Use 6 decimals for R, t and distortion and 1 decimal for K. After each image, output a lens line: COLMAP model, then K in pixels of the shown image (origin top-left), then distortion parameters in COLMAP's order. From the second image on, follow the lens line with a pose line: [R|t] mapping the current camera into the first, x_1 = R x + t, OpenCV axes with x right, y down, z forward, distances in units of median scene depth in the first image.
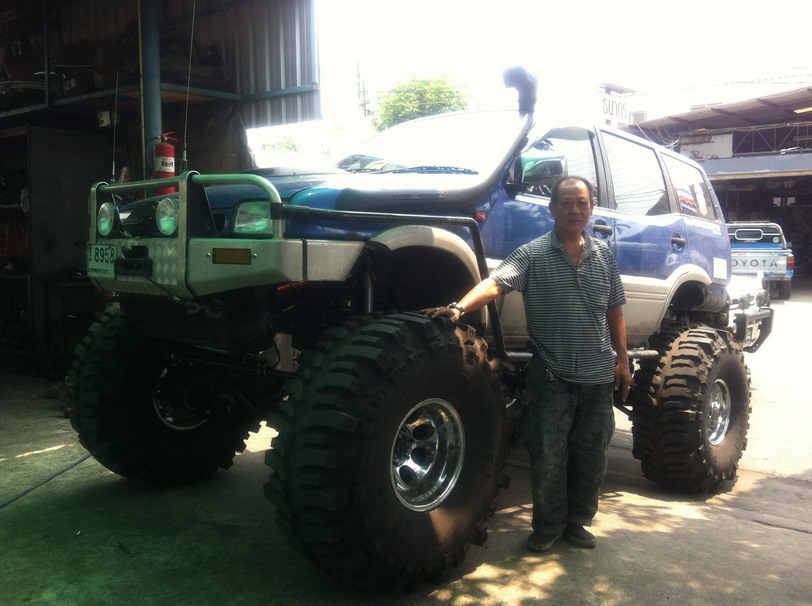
lens RADIAL K [[749.3, 0, 434.5], [0, 749.3, 306.5], [0, 0, 1]] dist [-0.009716, 0.000000]
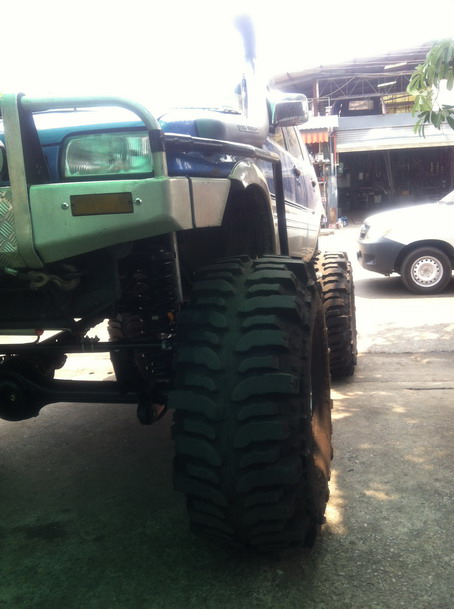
lens RADIAL K [[562.0, 0, 232.2], [0, 562.0, 310.8], [0, 0, 1]] dist [-0.009716, 0.000000]
pose [[0.885843, -0.157681, 0.436371, -0.323415], [0.113778, 0.985590, 0.125168, -0.012807], [-0.449819, -0.061230, 0.891018, 0.326956]]
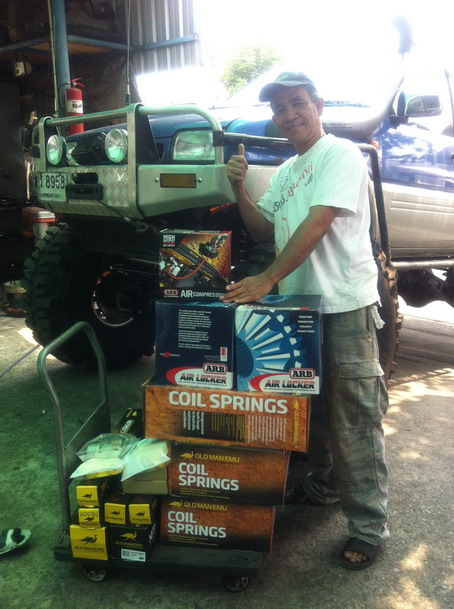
lens RADIAL K [[562.0, 0, 246.6], [0, 562.0, 306.0], [0, 0, 1]] dist [-0.009716, 0.000000]
pose [[0.999921, -0.009491, -0.008215, -0.125047], [0.010577, 0.989471, 0.144343, -0.000625], [0.006758, -0.144419, 0.989494, 0.102504]]
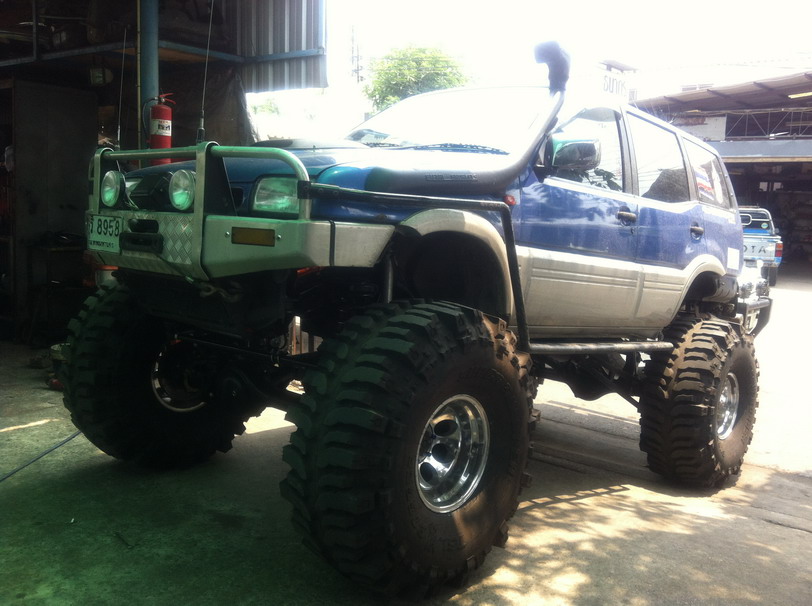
lens RADIAL K [[749.3, 0, 431.5], [0, 749.3, 303.9], [0, 0, 1]] dist [-0.009716, 0.000000]
pose [[0.998972, 0.035223, 0.028534, -0.057072], [-0.036233, 0.998706, 0.035688, -0.019331], [-0.027240, -0.036686, 0.998956, 0.052304]]
